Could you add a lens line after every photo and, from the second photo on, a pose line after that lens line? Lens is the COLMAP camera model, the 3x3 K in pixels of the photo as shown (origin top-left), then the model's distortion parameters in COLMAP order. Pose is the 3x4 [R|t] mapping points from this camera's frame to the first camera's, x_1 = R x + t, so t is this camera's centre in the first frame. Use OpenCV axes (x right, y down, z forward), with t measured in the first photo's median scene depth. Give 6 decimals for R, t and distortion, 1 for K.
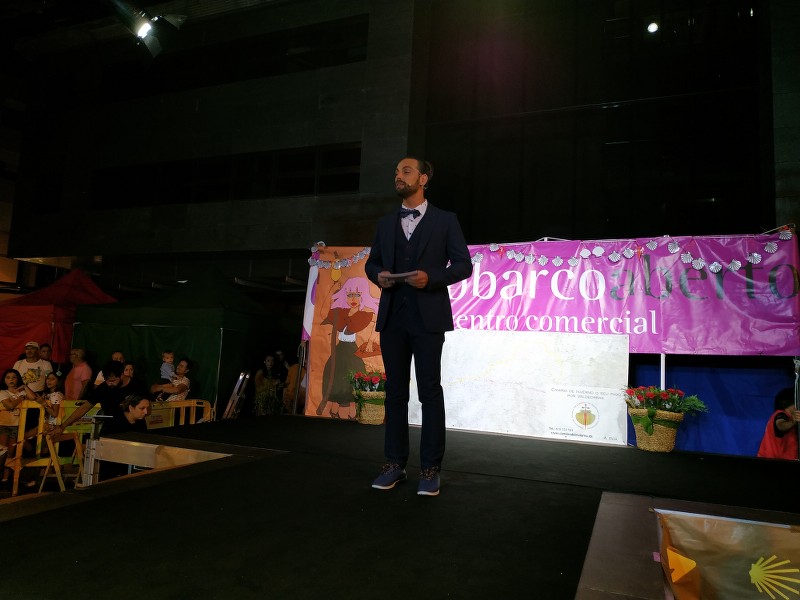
lens RADIAL K [[576.5, 0, 404.3], [0, 576.5, 299.0], [0, 0, 1]] dist [0.041697, -0.076848]
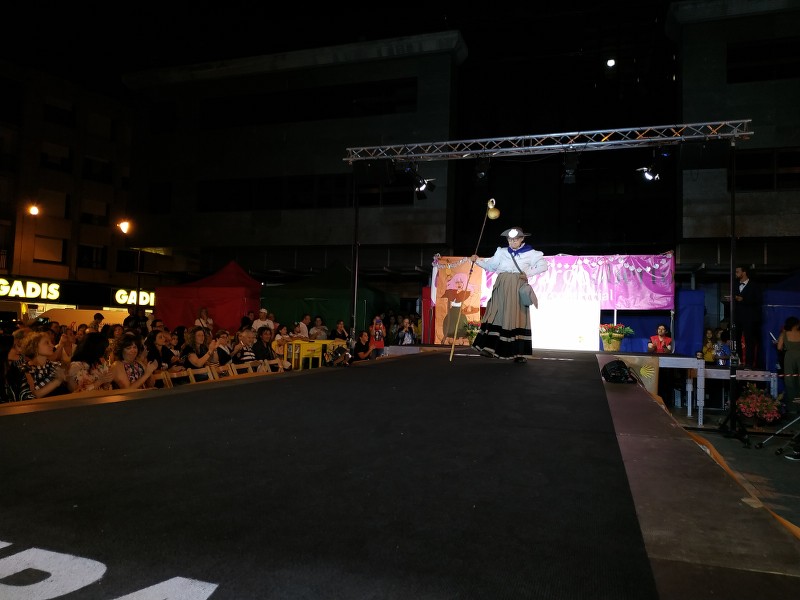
lens RADIAL K [[576.5, 0, 404.3], [0, 576.5, 299.0], [0, 0, 1]] dist [0.041697, -0.076848]
pose [[0.997511, -0.014432, 0.069021, -0.485044], [0.010490, 0.998312, 0.057125, -0.076008], [-0.069729, -0.056258, 0.995978, -1.086733]]
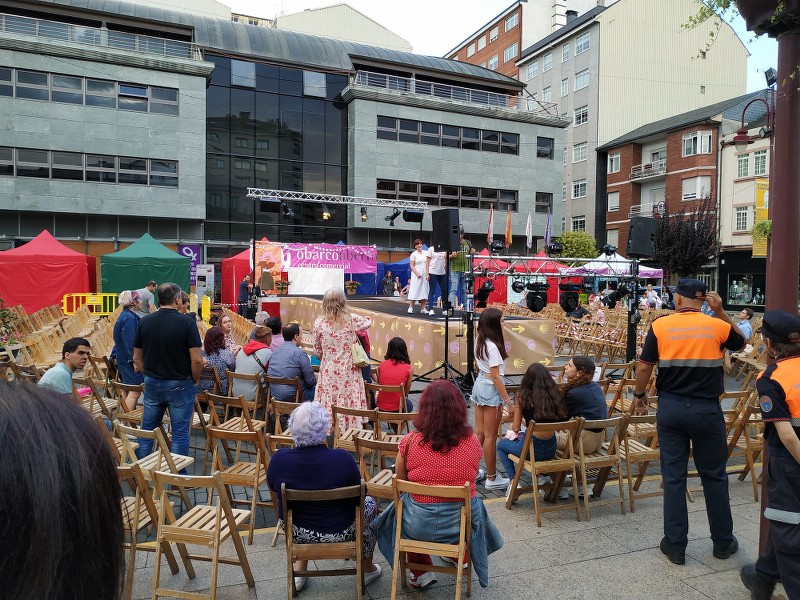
lens RADIAL K [[576.5, 0, 404.3], [0, 576.5, 299.0], [0, 0, 1]] dist [0.041697, -0.076848]
pose [[0.706663, -0.059119, 0.705076, -2.215291], [-0.058224, 0.988265, 0.141220, -0.331593], [-0.705150, -0.140848, 0.694928, -2.184087]]
